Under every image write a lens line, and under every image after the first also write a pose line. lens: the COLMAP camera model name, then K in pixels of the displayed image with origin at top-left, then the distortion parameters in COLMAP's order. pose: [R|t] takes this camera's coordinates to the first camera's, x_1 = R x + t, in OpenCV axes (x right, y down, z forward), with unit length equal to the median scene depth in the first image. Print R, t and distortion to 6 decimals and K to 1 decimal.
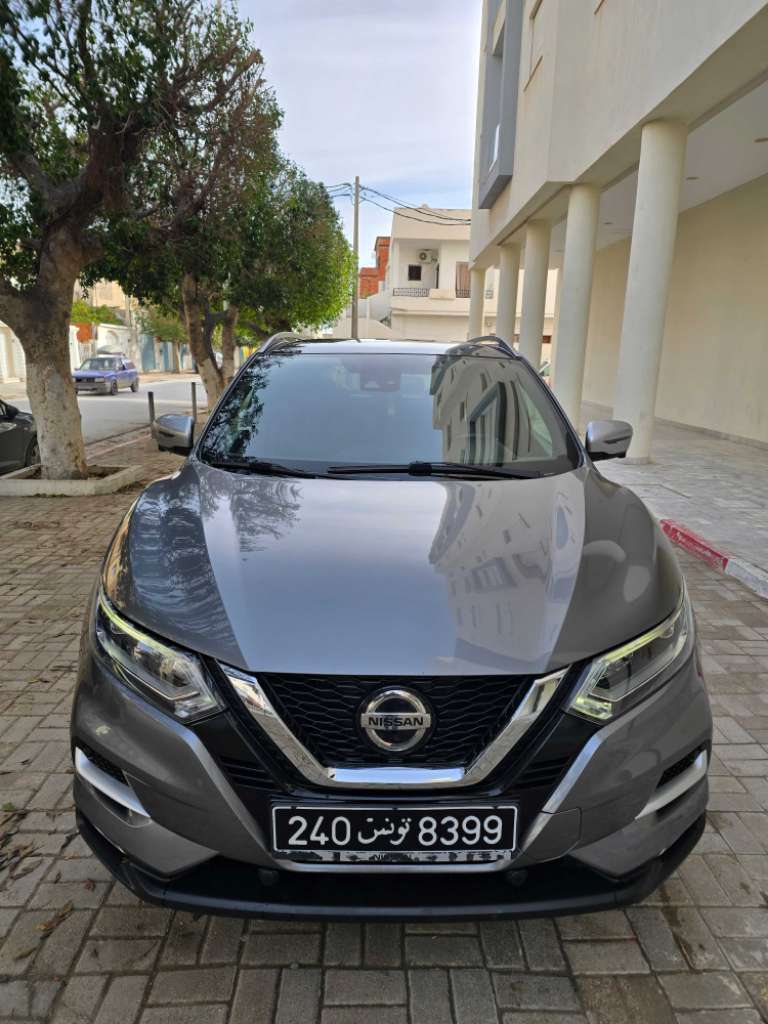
lens RADIAL K [[687.0, 0, 384.0], [0, 687.0, 512.0], [0, 0, 1]] dist [0.020512, -0.002220]
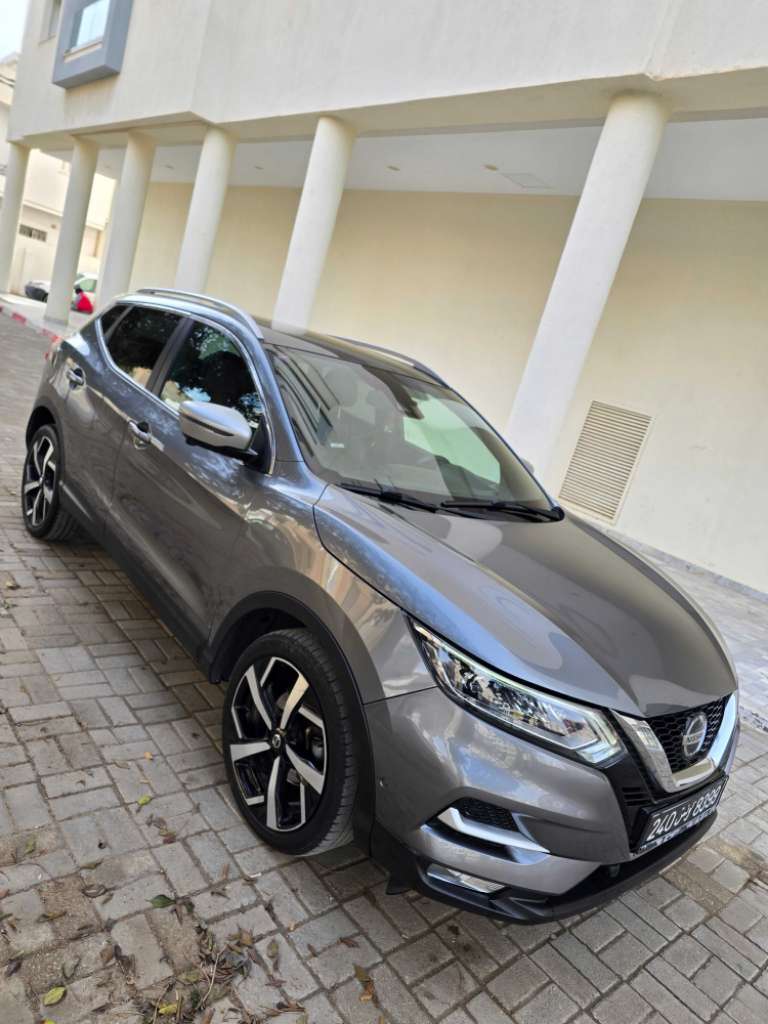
lens RADIAL K [[687.0, 0, 384.0], [0, 687.0, 512.0], [0, 0, 1]] dist [0.020512, -0.002220]
pose [[0.742919, 0.039262, 0.668228, -0.927408], [-0.108771, 0.992091, 0.062638, -0.112106], [-0.660484, -0.119219, 0.741314, 0.279775]]
